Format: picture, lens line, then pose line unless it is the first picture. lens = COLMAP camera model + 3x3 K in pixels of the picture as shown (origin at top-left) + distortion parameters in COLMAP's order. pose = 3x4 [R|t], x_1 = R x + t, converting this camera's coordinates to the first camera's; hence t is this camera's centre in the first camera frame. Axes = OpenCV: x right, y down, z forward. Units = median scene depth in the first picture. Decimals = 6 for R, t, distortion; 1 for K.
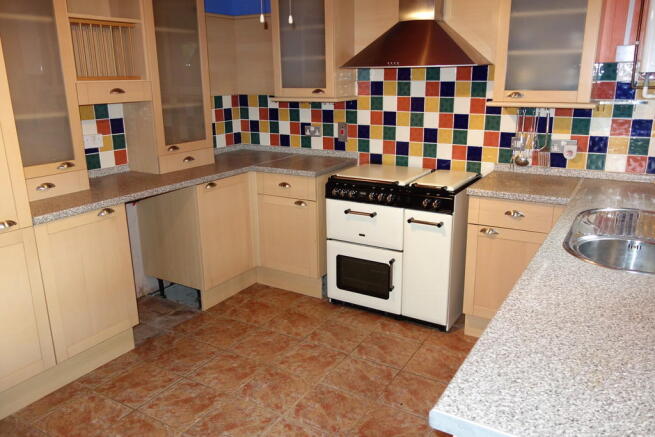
lens RADIAL K [[516.3, 0, 326.6], [0, 516.3, 217.0], [0, 0, 1]] dist [0.013483, 0.002198]
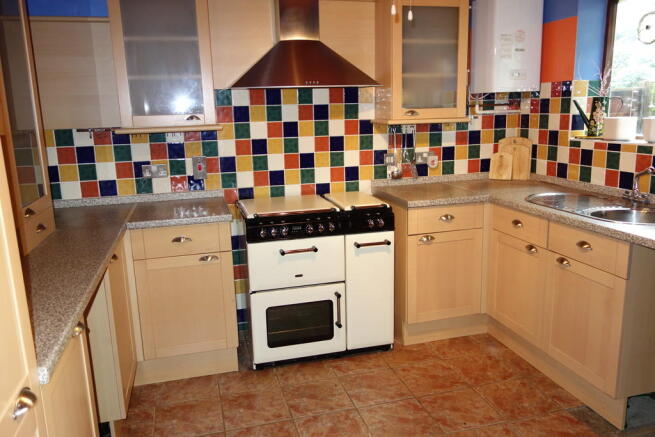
lens RADIAL K [[516.3, 0, 326.7], [0, 516.3, 219.2], [0, 0, 1]] dist [0.013483, 0.002198]
pose [[0.694804, -0.159940, 0.701190, -0.487243], [0.212519, 0.977080, 0.012286, -0.058550], [-0.687083, 0.140479, 0.712869, 0.324400]]
